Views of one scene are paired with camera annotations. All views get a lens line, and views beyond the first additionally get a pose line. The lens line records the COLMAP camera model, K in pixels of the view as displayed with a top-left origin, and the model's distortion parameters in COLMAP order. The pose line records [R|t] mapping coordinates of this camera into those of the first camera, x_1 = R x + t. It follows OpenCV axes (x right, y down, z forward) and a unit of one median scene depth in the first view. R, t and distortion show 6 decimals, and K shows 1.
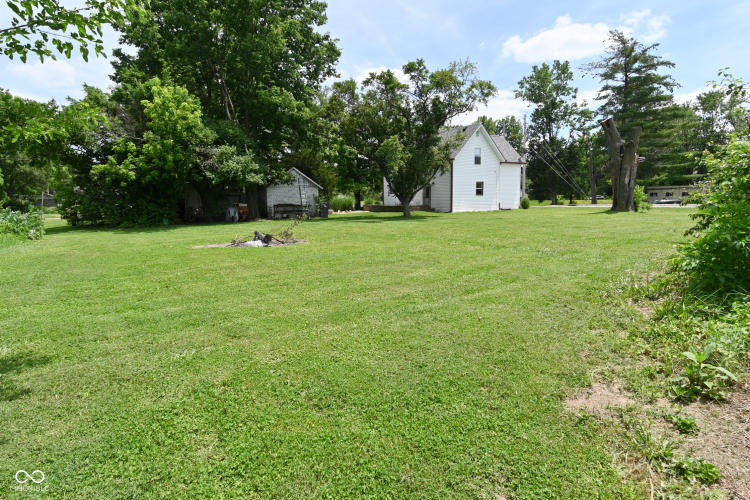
lens RADIAL K [[396.9, 0, 373.9], [0, 396.9, 238.9], [0, 0, 1]] dist [0.016879, -0.028809]
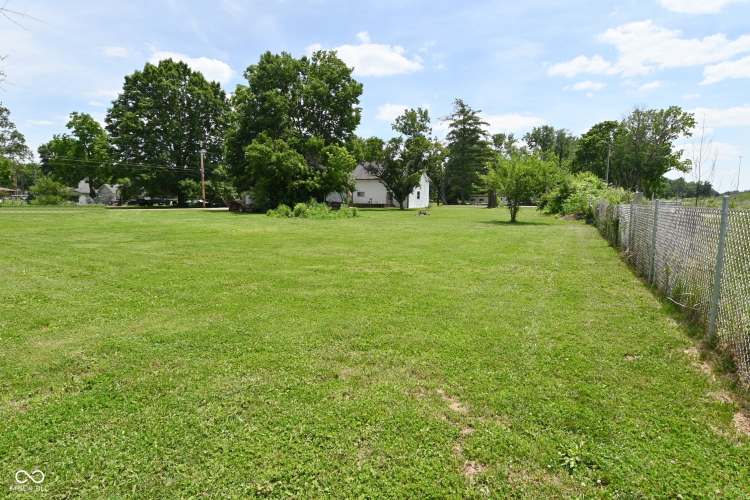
lens RADIAL K [[396.9, 0, 373.9], [0, 396.9, 238.9], [0, 0, 1]] dist [0.016879, -0.028809]
pose [[0.903155, -0.032358, 0.428094, -0.405084], [0.031952, 0.999456, 0.008136, 0.028618], [-0.428125, 0.006330, 0.903698, -0.315028]]
